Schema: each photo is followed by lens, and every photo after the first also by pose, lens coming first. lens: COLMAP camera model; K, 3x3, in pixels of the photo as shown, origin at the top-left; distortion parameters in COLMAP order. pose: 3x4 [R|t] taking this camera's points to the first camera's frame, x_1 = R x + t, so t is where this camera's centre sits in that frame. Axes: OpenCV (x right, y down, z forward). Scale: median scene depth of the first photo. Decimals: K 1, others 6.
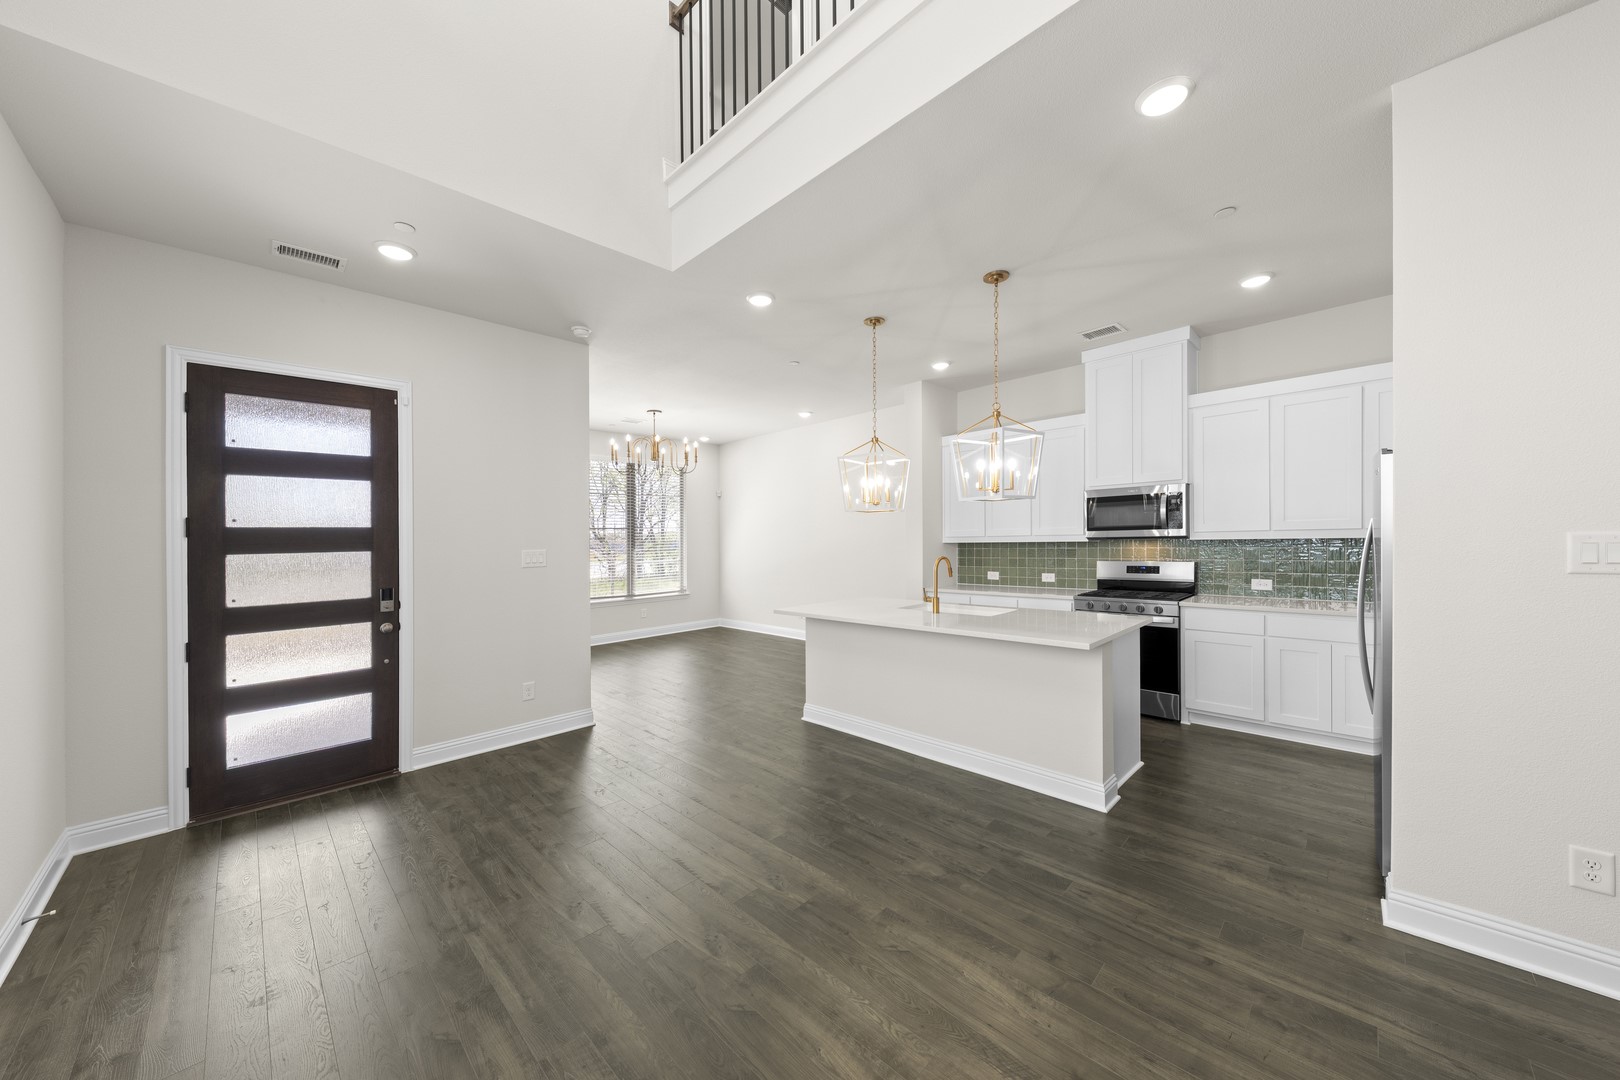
lens RADIAL K [[561.3, 0, 810.8], [0, 561.3, 545.7], [0, 0, 1]] dist [0.001620, -0.000667]
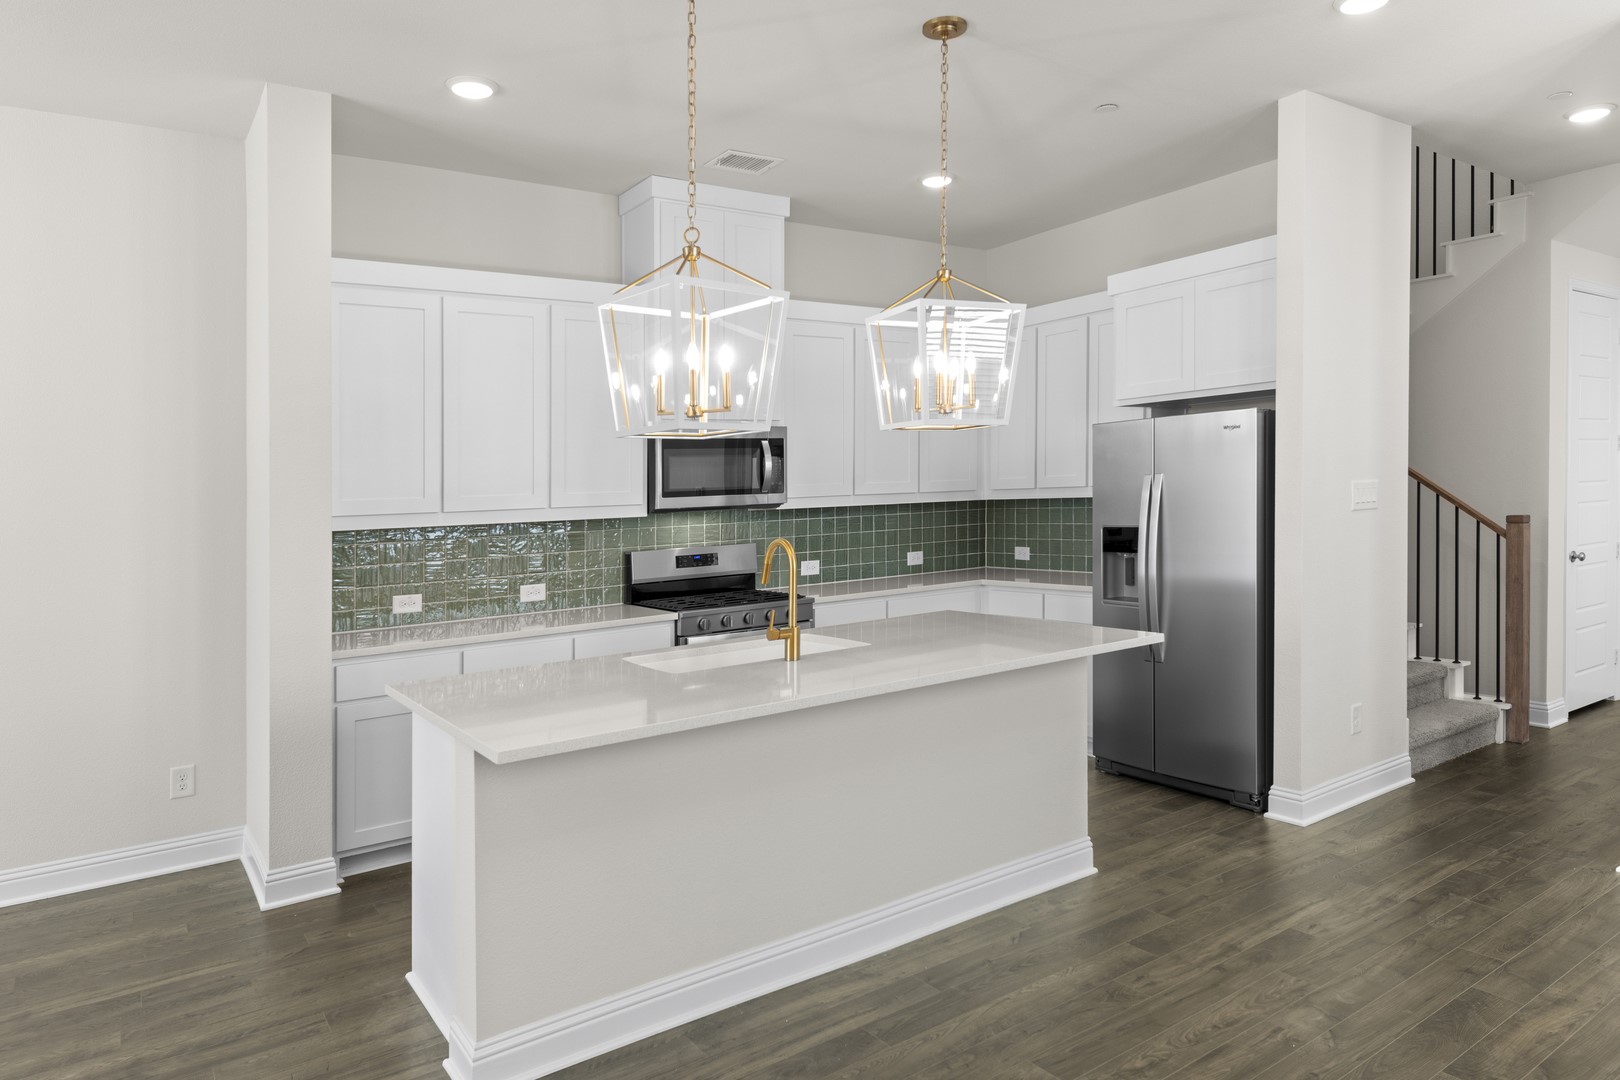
lens RADIAL K [[1017.0, 0, 822.3], [0, 1017.0, 532.8], [0, 0, 1]] dist [0.008595, -0.007986]
pose [[0.170804, -0.020375, 0.985094, -0.597898], [0.048692, 0.998739, 0.012214, 0.006231], [-0.984101, 0.045880, 0.171581, 0.814410]]
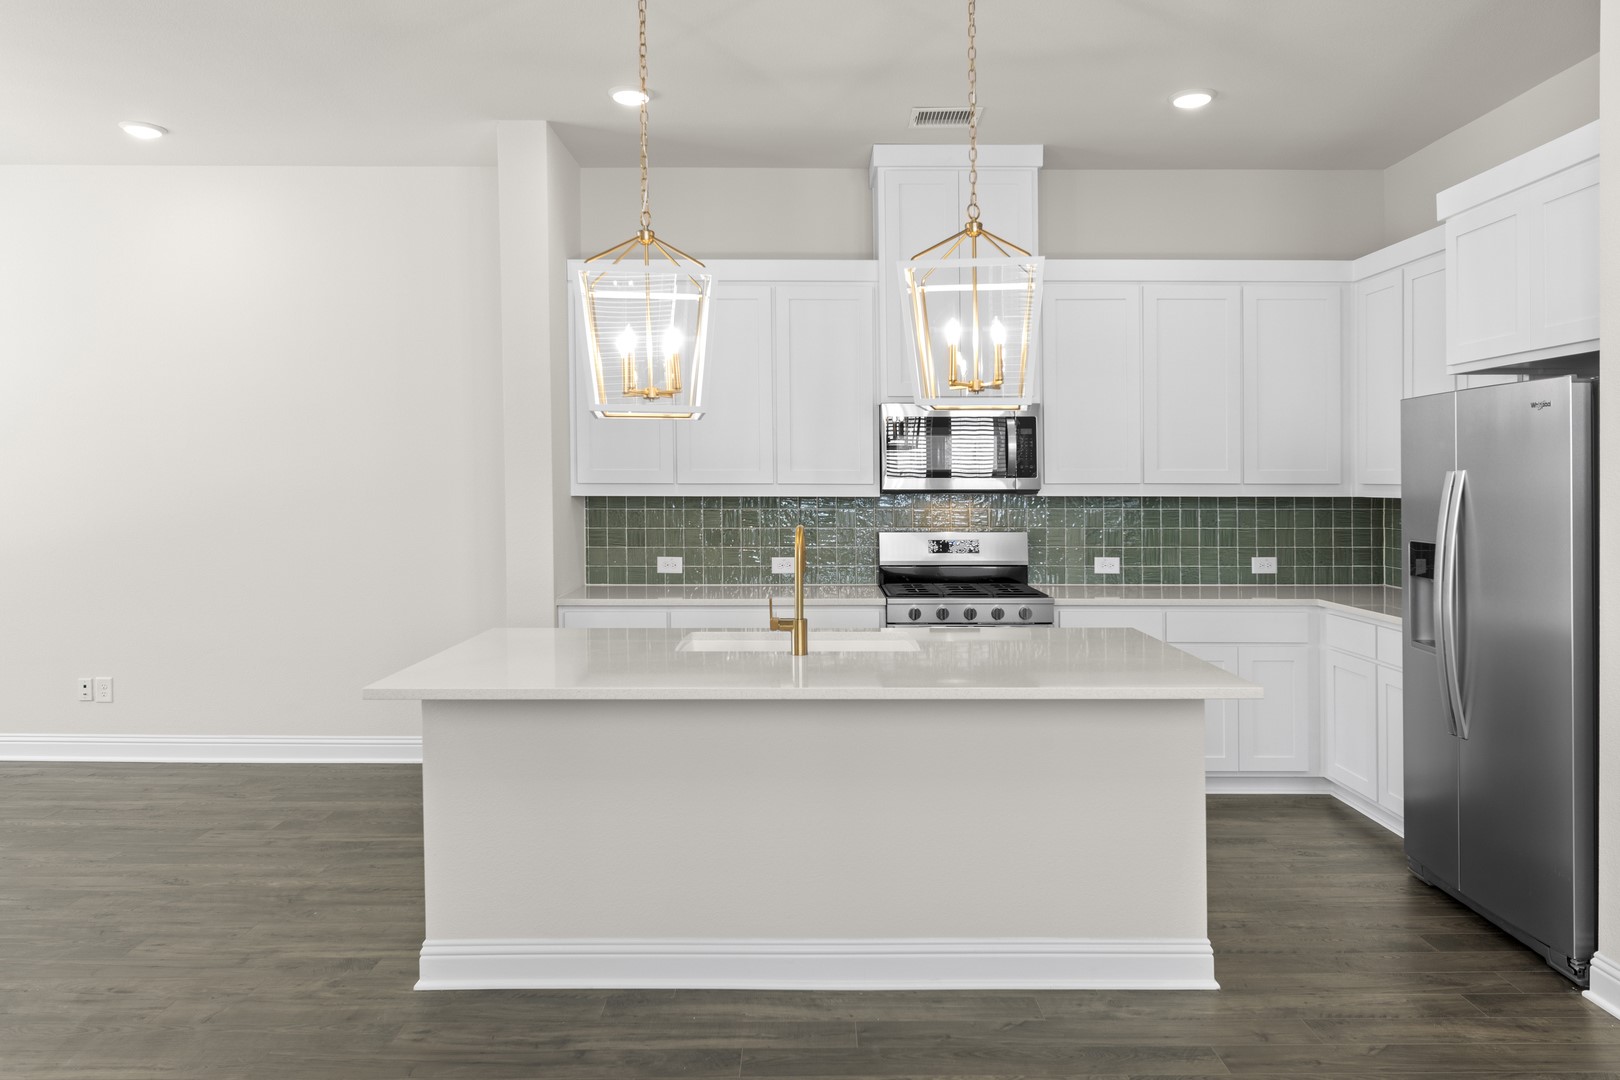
lens RADIAL K [[1060.0, 0, 799.7], [0, 1060.0, 523.8], [0, 0, 1]] dist [0.017063, -0.017757]
pose [[0.702740, -0.004670, 0.711431, -0.370809], [-0.007620, 0.999872, 0.014091, 0.005736], [-0.711406, -0.015324, 0.702614, 0.416768]]
